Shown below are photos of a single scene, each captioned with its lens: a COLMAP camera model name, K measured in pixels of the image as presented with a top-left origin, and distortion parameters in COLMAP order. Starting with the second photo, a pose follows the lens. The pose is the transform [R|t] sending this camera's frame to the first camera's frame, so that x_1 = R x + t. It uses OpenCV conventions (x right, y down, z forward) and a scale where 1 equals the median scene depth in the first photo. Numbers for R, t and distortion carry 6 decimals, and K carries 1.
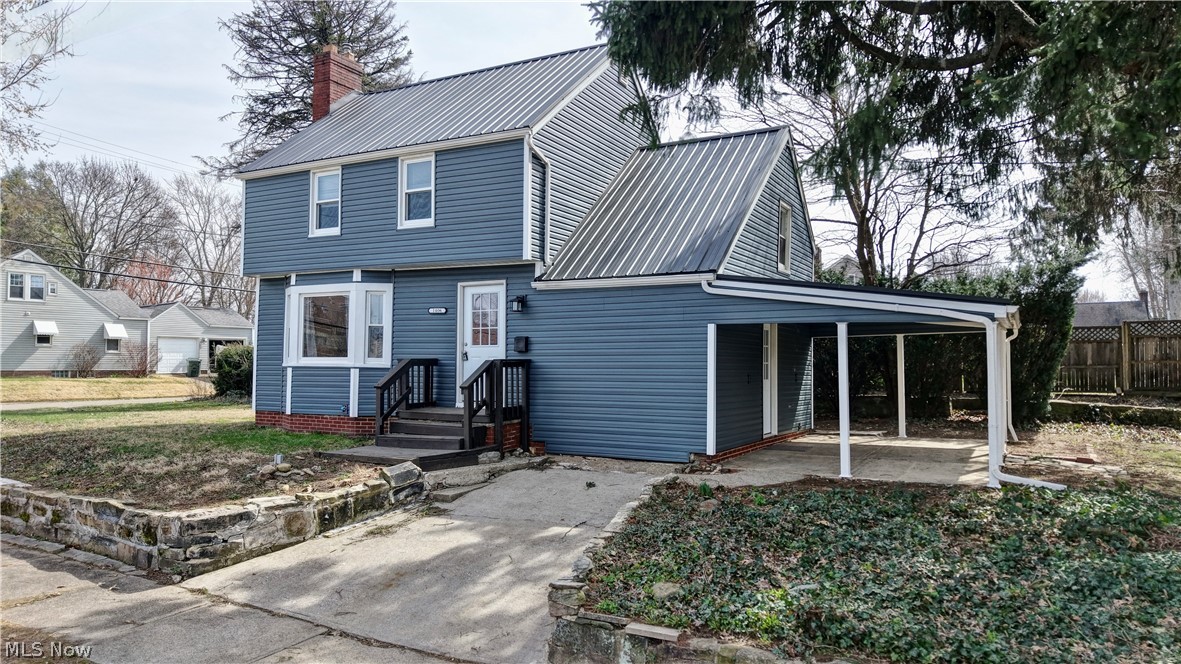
lens RADIAL K [[793.5, 0, 590.5], [0, 793.5, 332.0], [0, 0, 1]] dist [0.031907, -0.000166]
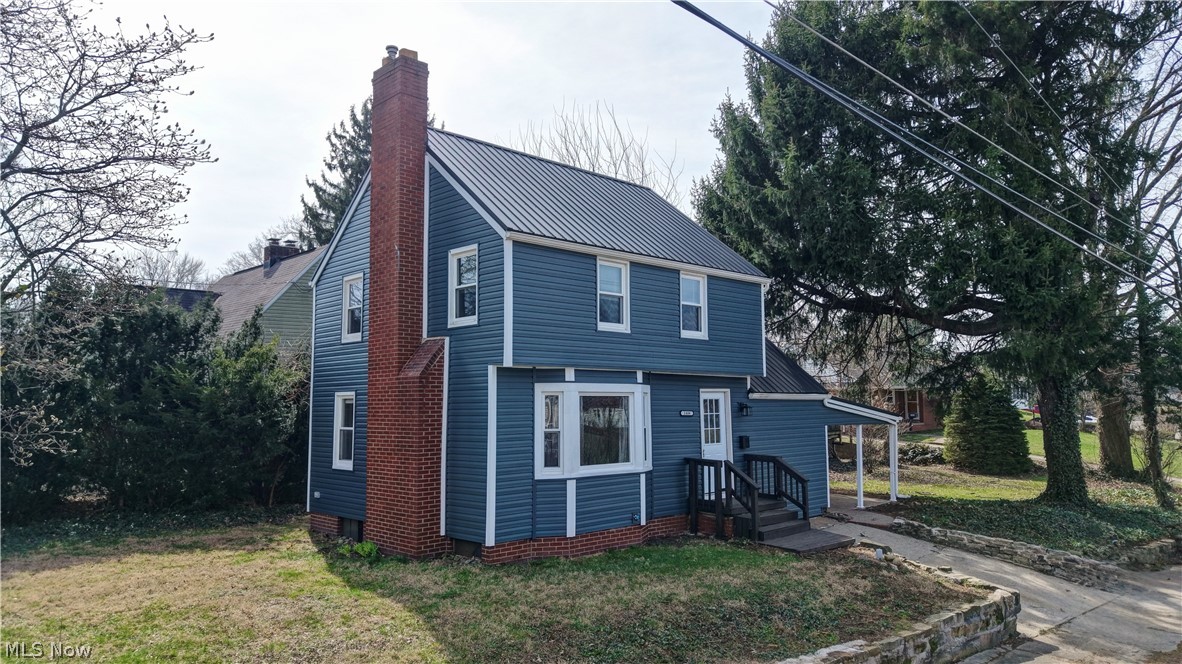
lens RADIAL K [[794.2, 0, 591.0], [0, 794.2, 332.0], [0, 0, 1]] dist [0.031907, -0.000166]
pose [[0.311716, 0.073824, 0.947303, -1.296856], [-0.037637, 0.997154, -0.065325, -0.062997], [-0.949430, -0.015291, 0.313607, 0.790743]]
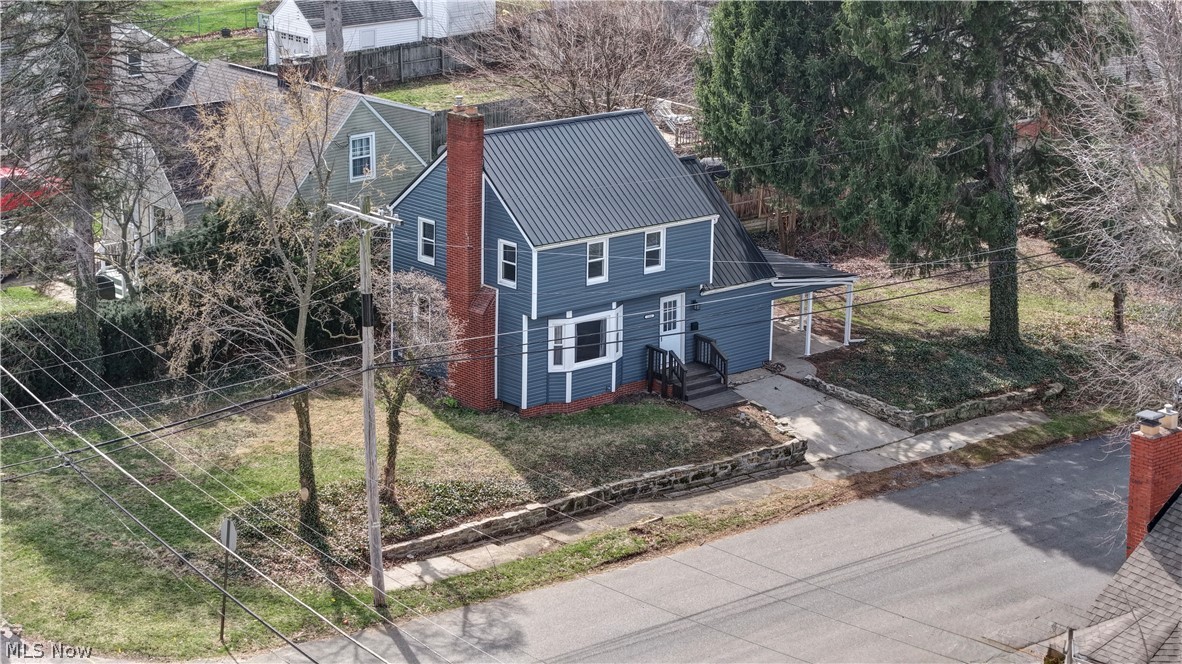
lens RADIAL K [[2488.4, 0, 591.0], [0, 2488.4, 332.0], [0, 0, 1]] dist [-0.220470, 0.562292]
pose [[0.357605, -0.252728, 0.899026, -4.937617], [-0.056299, 0.955100, 0.290885, -1.506719], [-0.932174, -0.154636, 0.327320, -0.589029]]
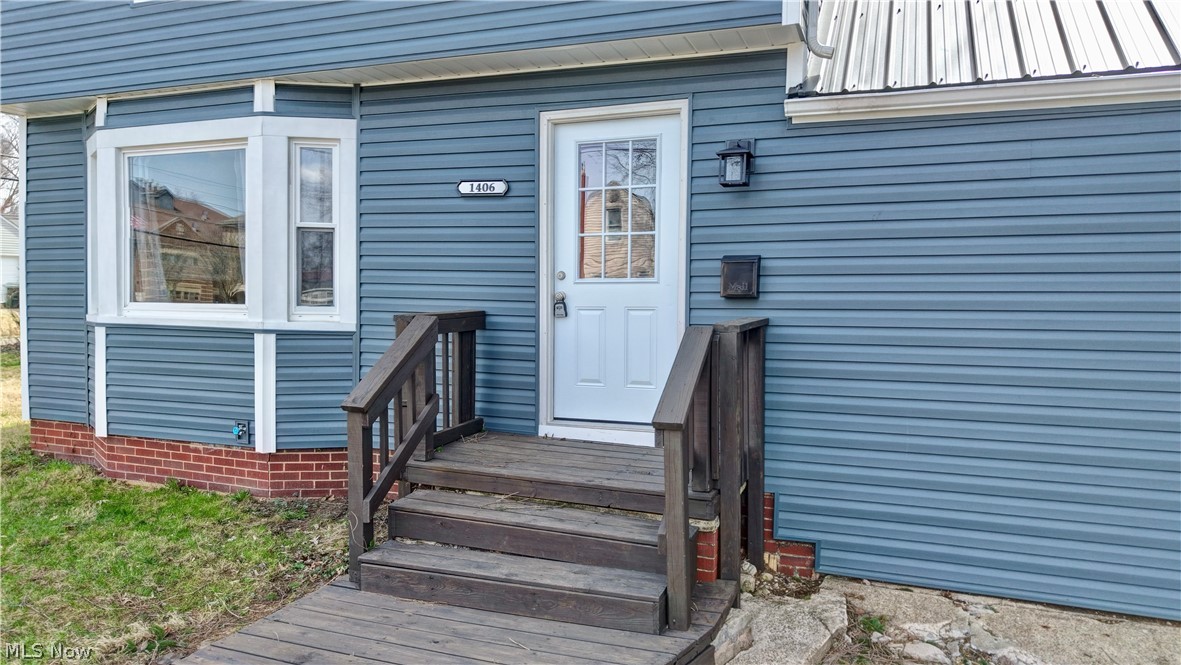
lens RADIAL K [[879.0, 0, 590.5], [0, 879.0, 332.5], [0, 0, 1]] dist [0.036666, -0.003752]
pose [[0.995400, -0.002415, 0.095776, -0.183447], [-0.006164, 0.995998, 0.089167, 0.004879], [-0.095608, -0.089347, 0.991401, 0.567033]]
